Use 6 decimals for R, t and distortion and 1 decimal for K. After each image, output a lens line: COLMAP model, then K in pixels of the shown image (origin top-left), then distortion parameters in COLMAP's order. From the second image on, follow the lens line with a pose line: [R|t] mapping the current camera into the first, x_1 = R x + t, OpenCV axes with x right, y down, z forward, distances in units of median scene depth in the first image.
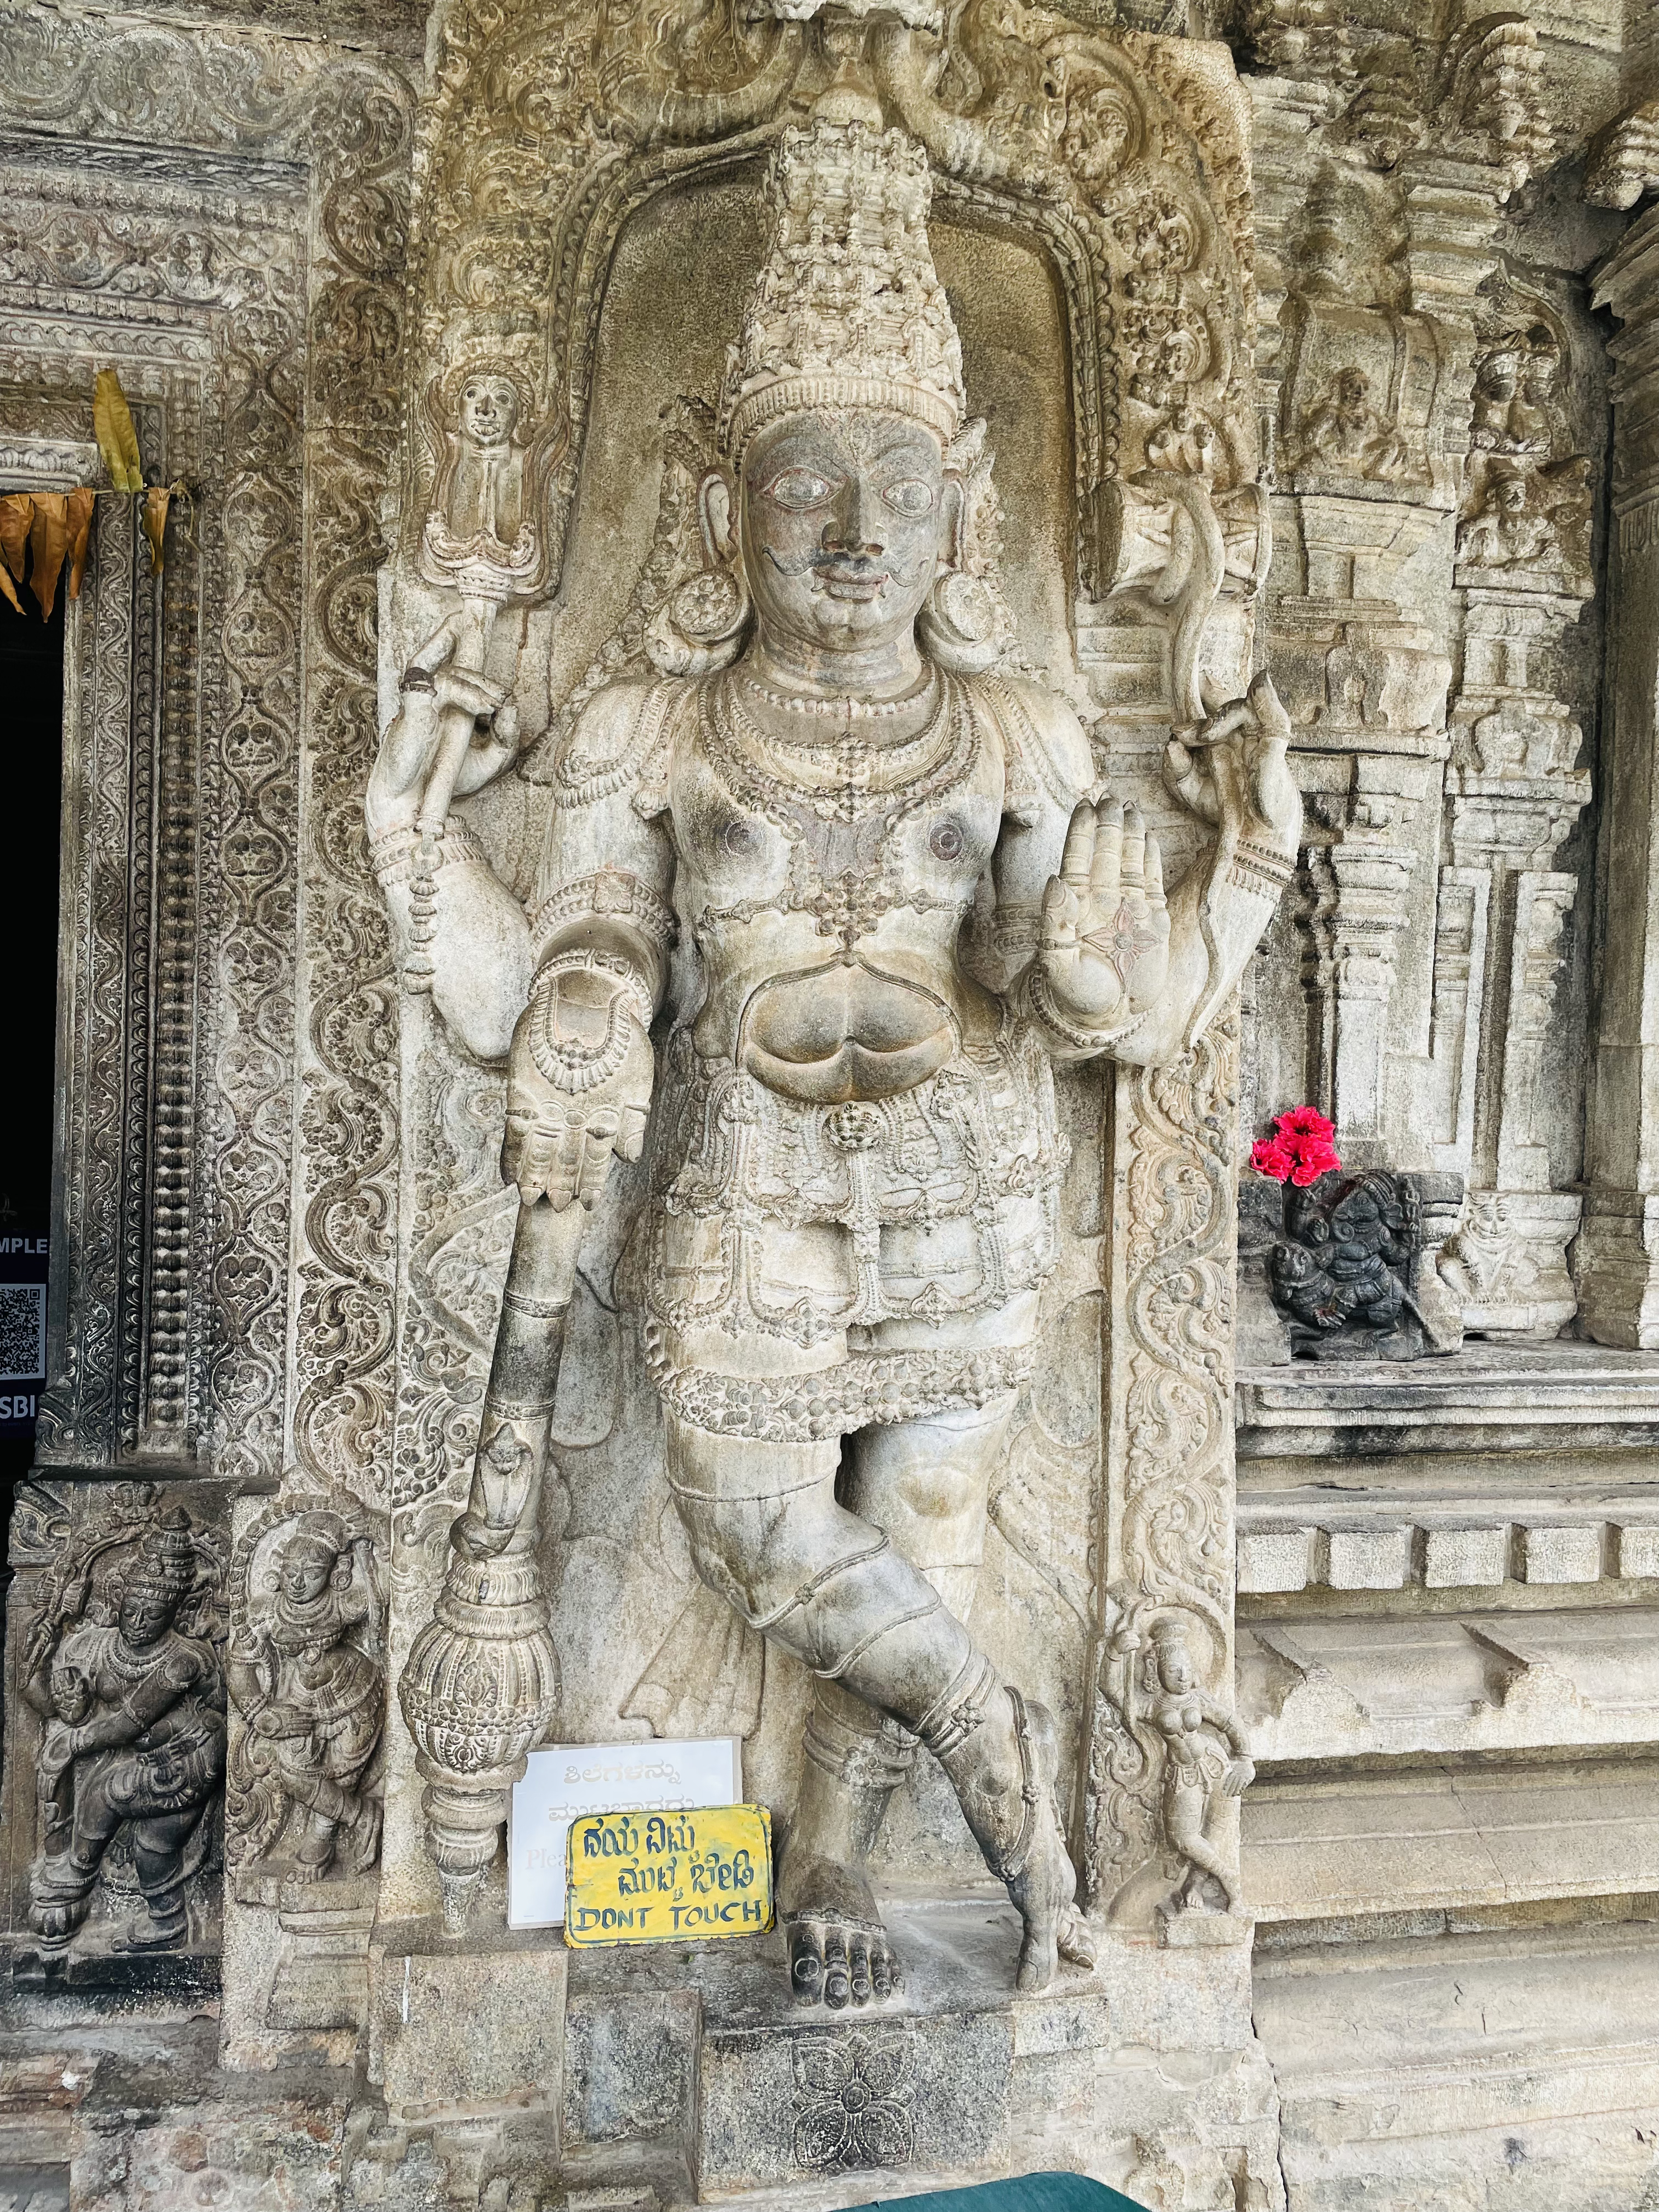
lens RADIAL K [[1627.2, 0, 802.3], [0, 1627.2, 1104.6], [0, 0, 1]] dist [0.085612, -0.105098]
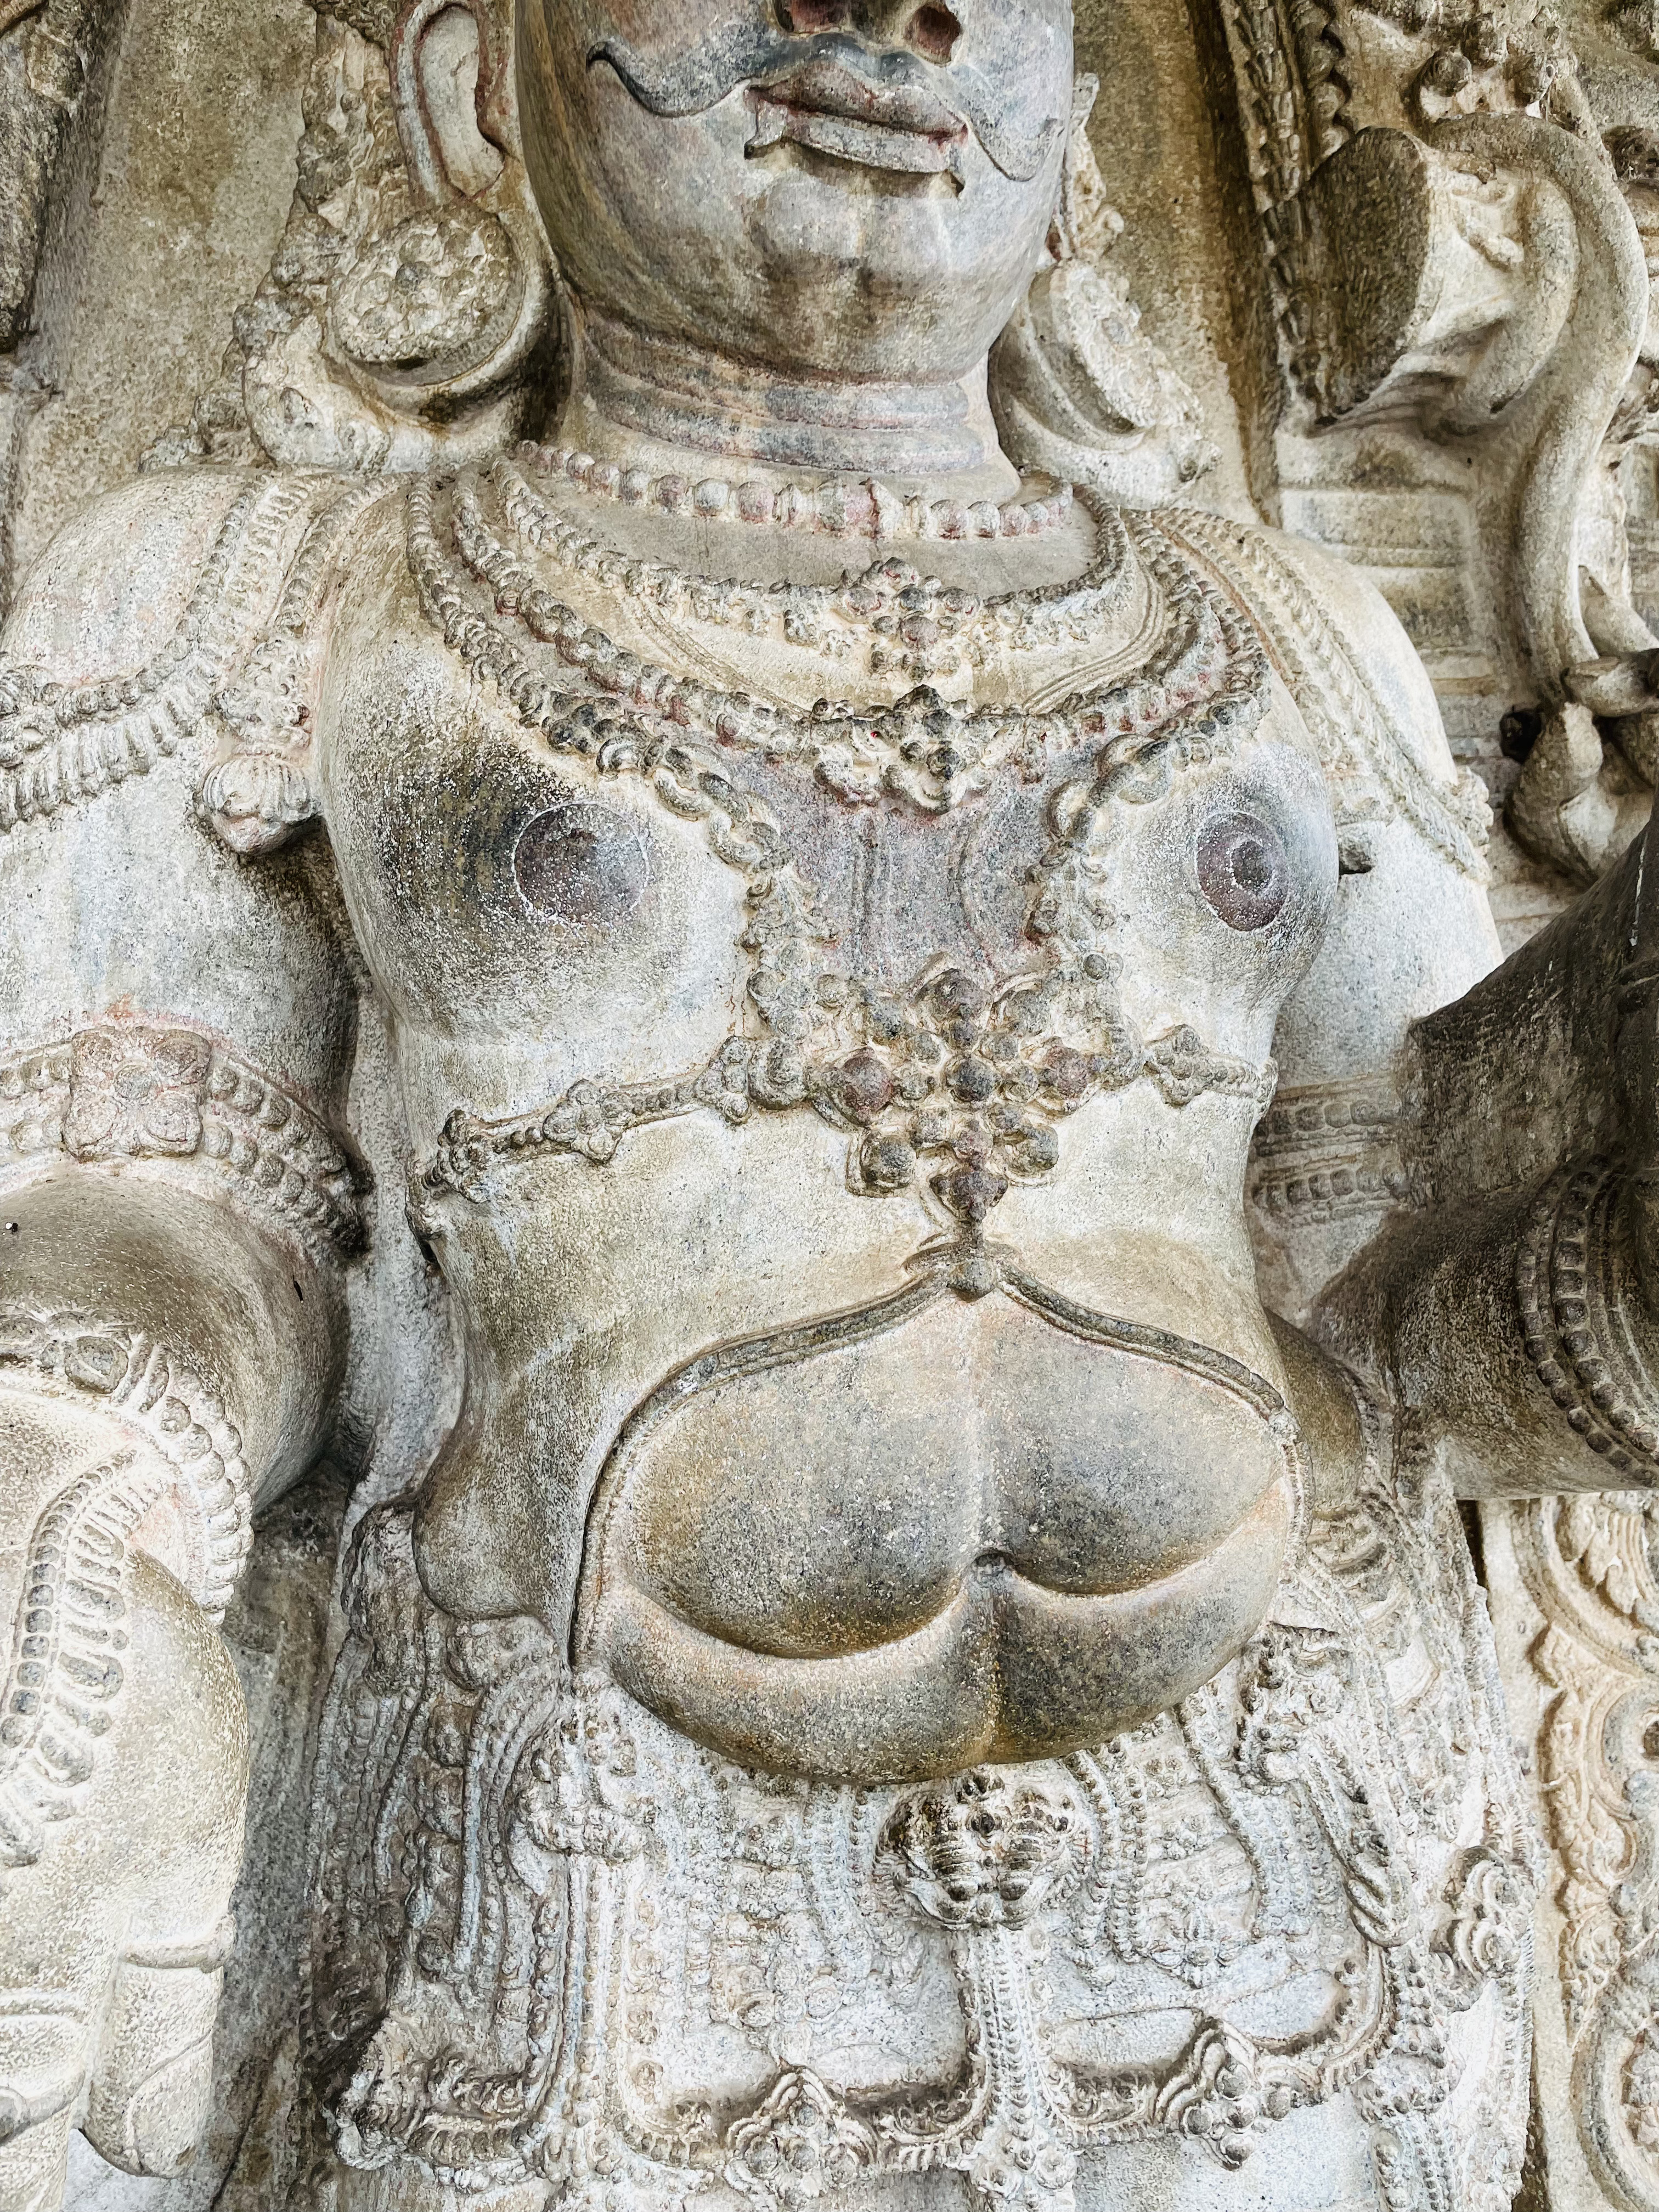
lens RADIAL K [[1627.2, 0, 802.3], [0, 1627.2, 1104.6], [0, 0, 1]] dist [0.085612, -0.105098]
pose [[0.988213, -0.042124, 0.147174, -0.033796], [0.065779, 0.984961, -0.159764, -0.062313], [-0.138231, 0.167562, 0.976123, 0.602833]]
